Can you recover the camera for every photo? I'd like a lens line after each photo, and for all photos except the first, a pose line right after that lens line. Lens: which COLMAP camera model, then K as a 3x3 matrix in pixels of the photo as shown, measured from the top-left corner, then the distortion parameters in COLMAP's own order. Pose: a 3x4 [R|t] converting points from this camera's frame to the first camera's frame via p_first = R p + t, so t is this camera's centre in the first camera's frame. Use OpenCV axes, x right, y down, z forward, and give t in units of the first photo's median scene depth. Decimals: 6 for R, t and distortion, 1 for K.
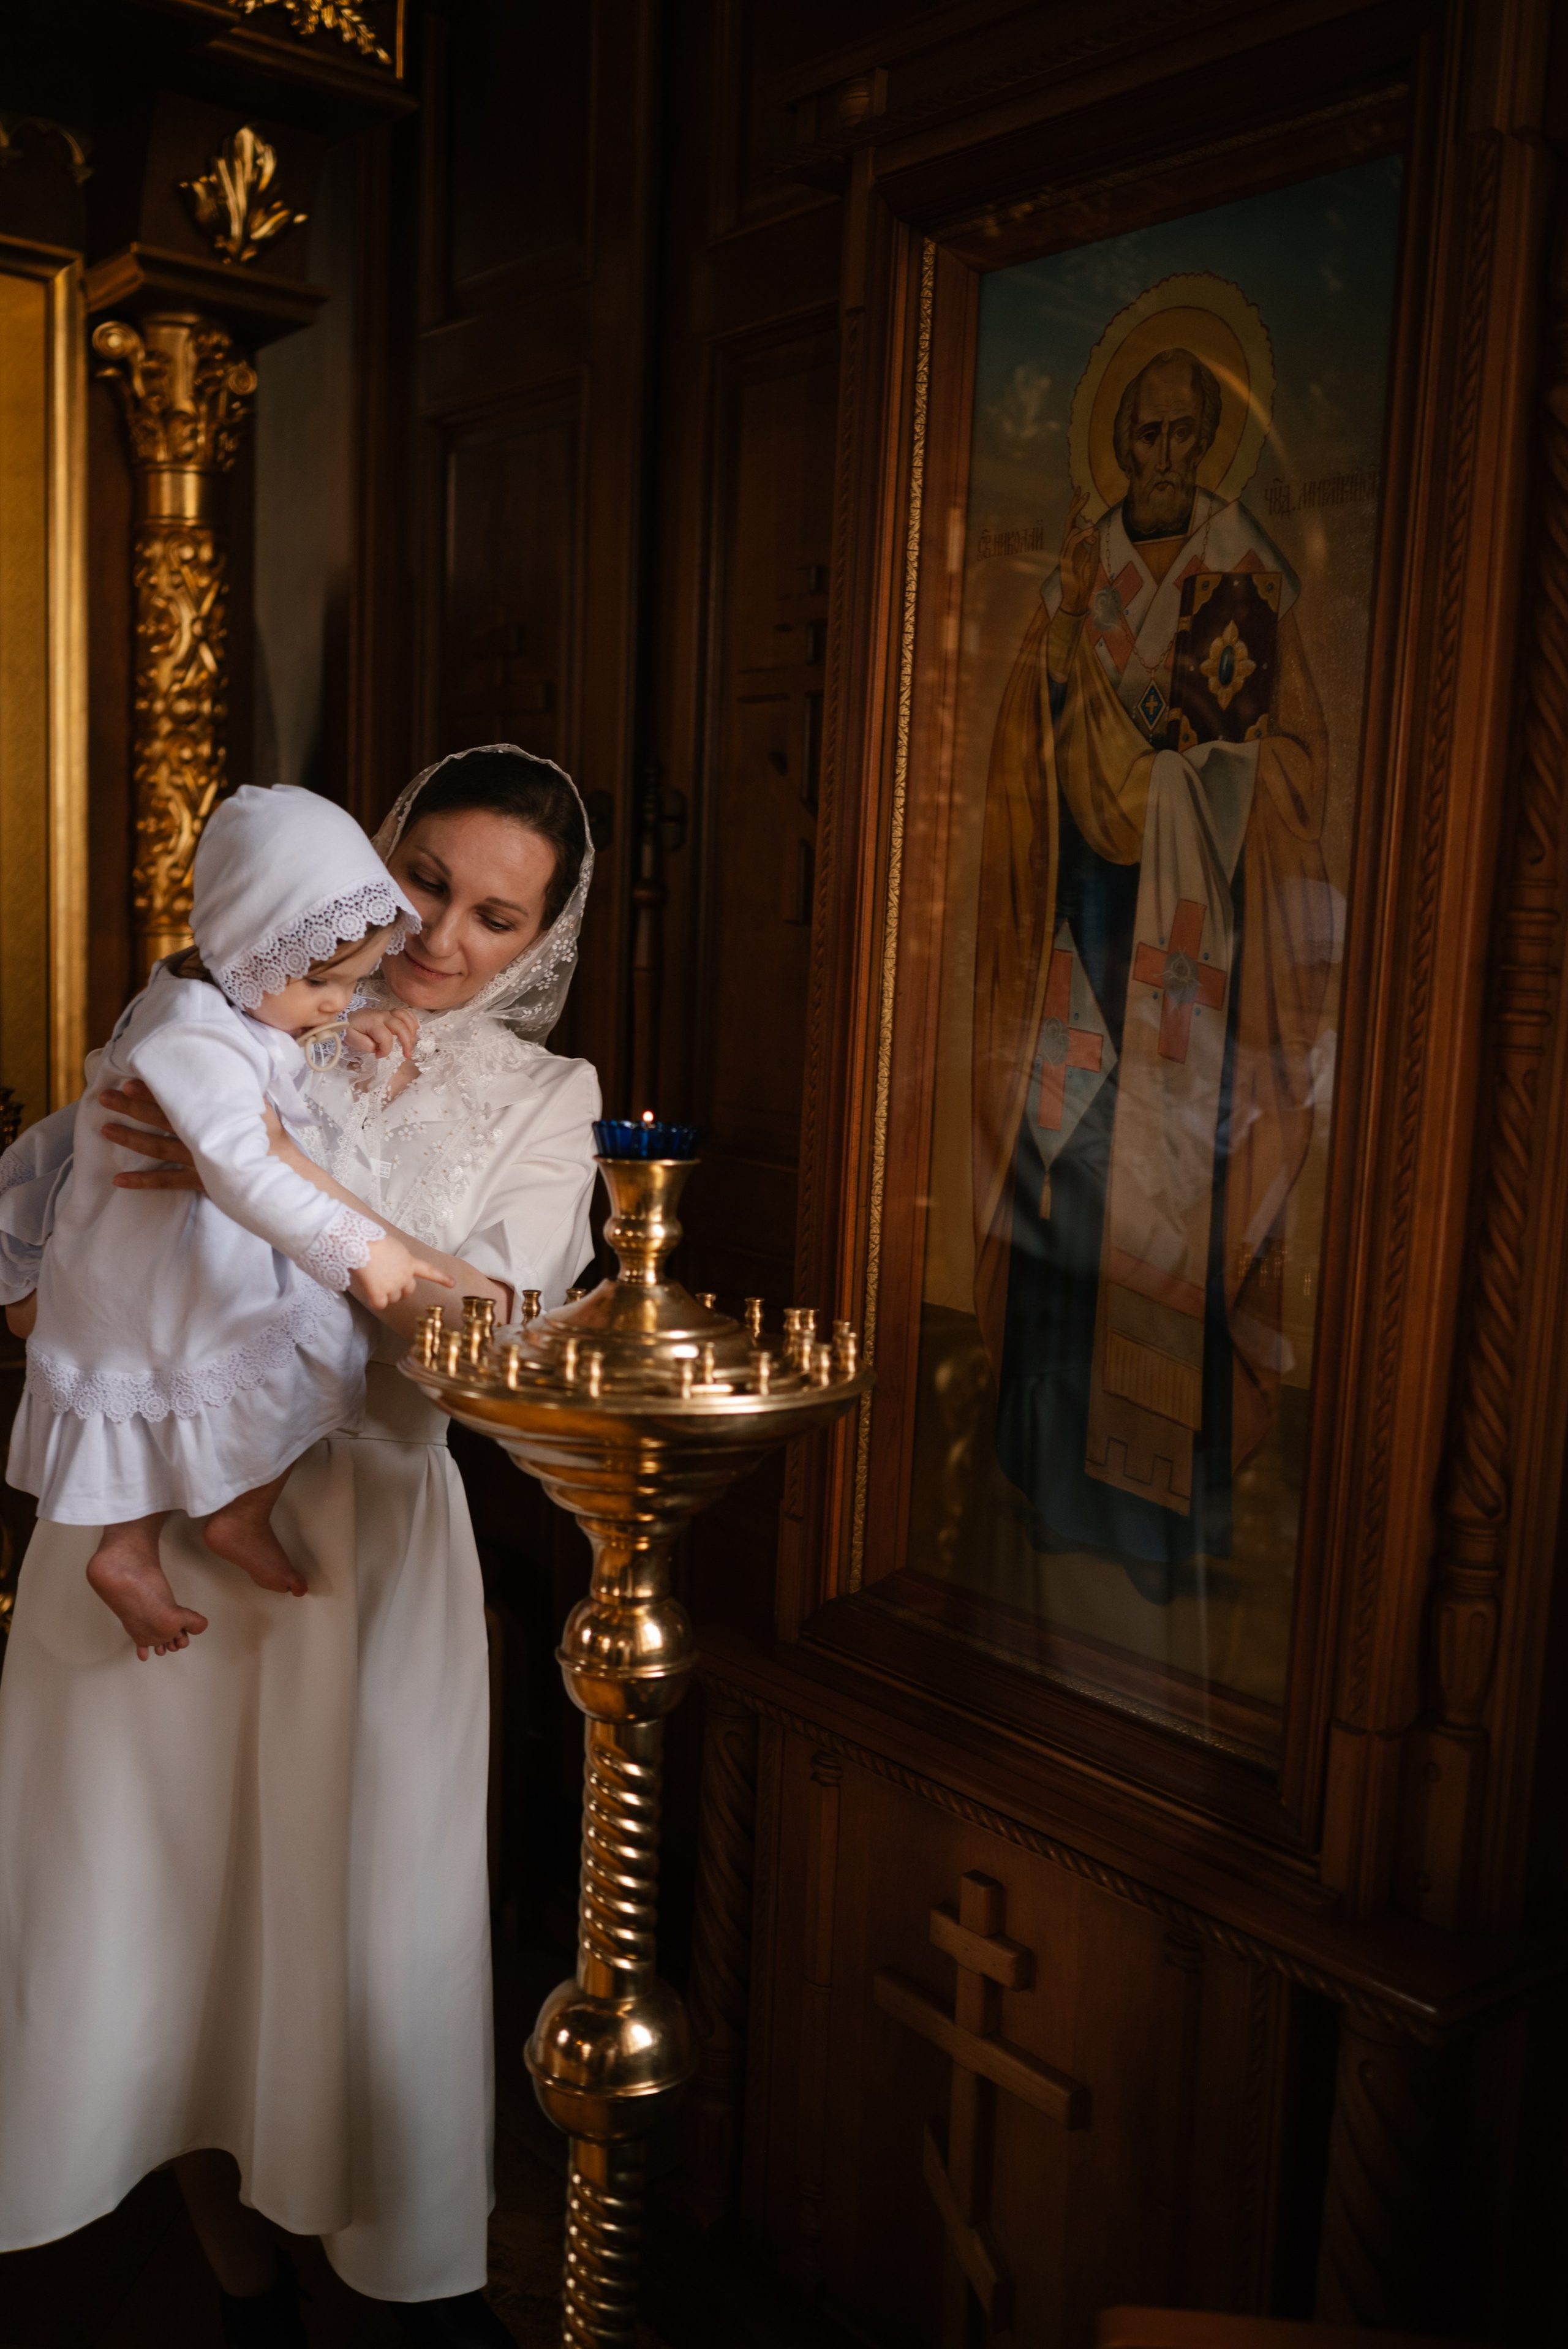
lens RADIAL K [[2250.2, 0, 790.2], [0, 2250.2, 1181.8], [0, 0, 1]] dist [0.003229, 0.000000]
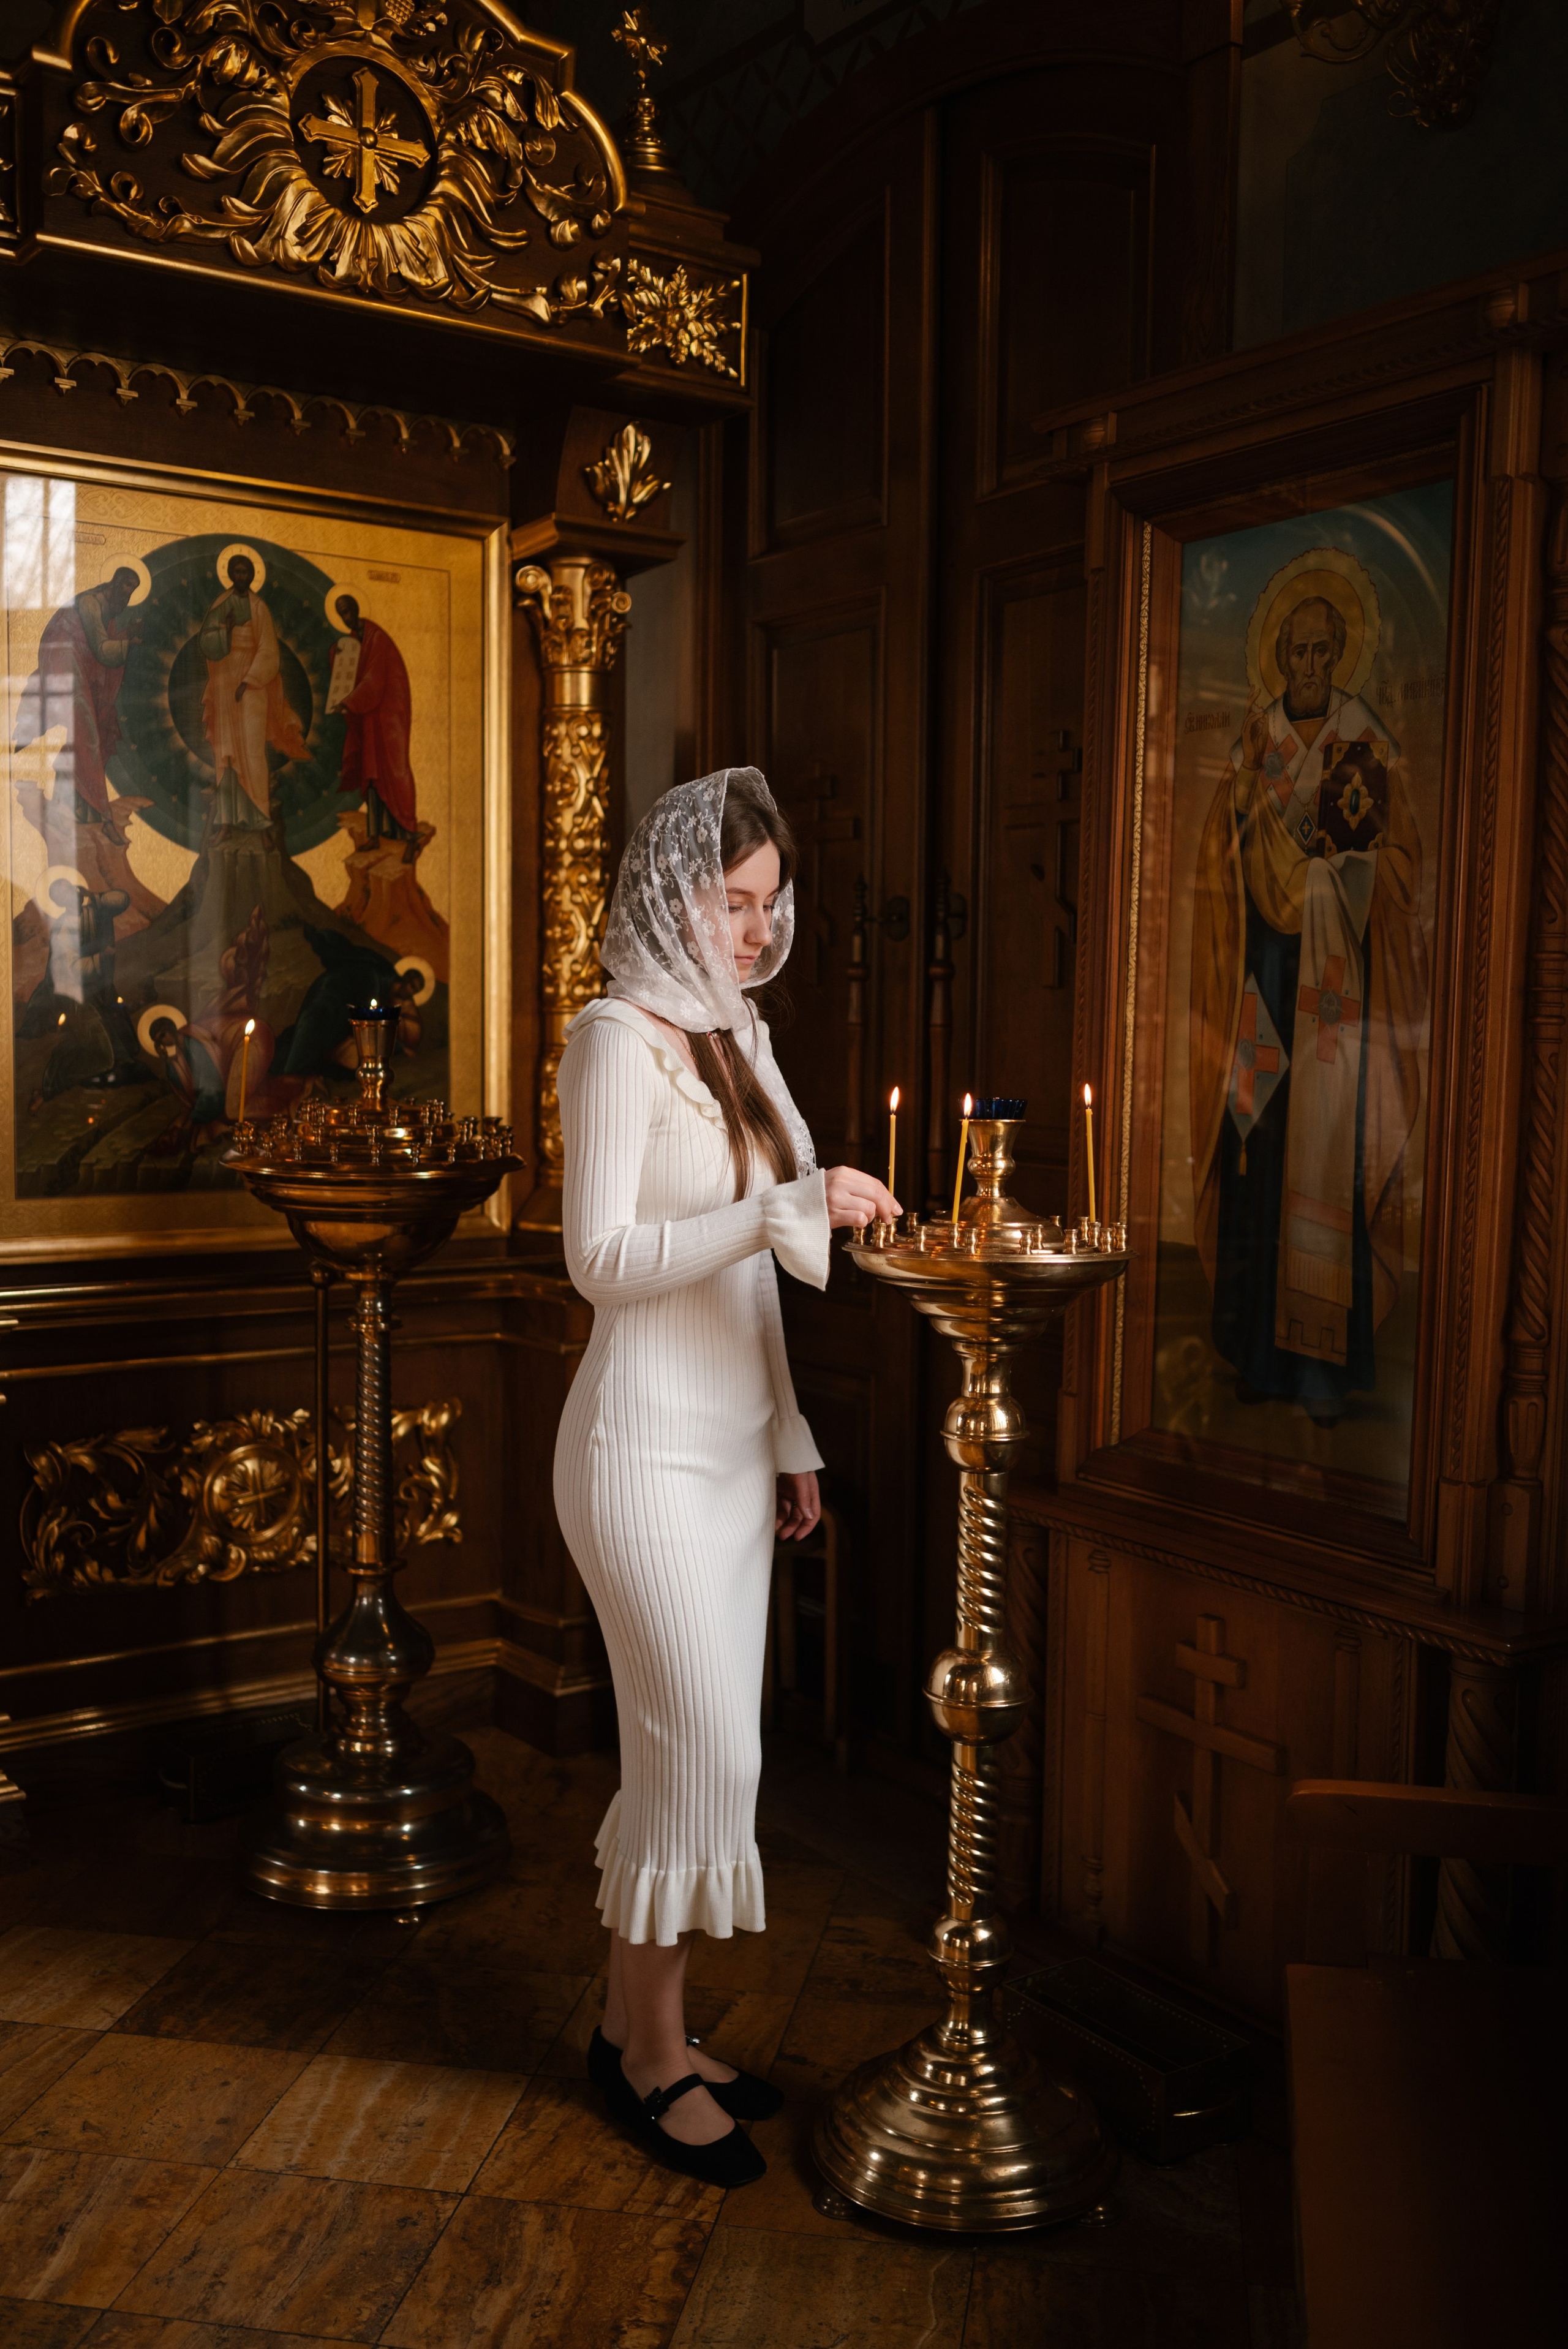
lens RADIAL K [[2250.2, 0, 770.6], [0, 2250.2, 1160.9], [0, 0, 1]] dist [0.003229, 0.000000]
pose [[0.995657, -0.019082, -0.091116, -0.062913], [0.014022, 0.998341, -0.055852, 0.089202], [0.092030, 0.054332, 0.994273, -0.516741]]
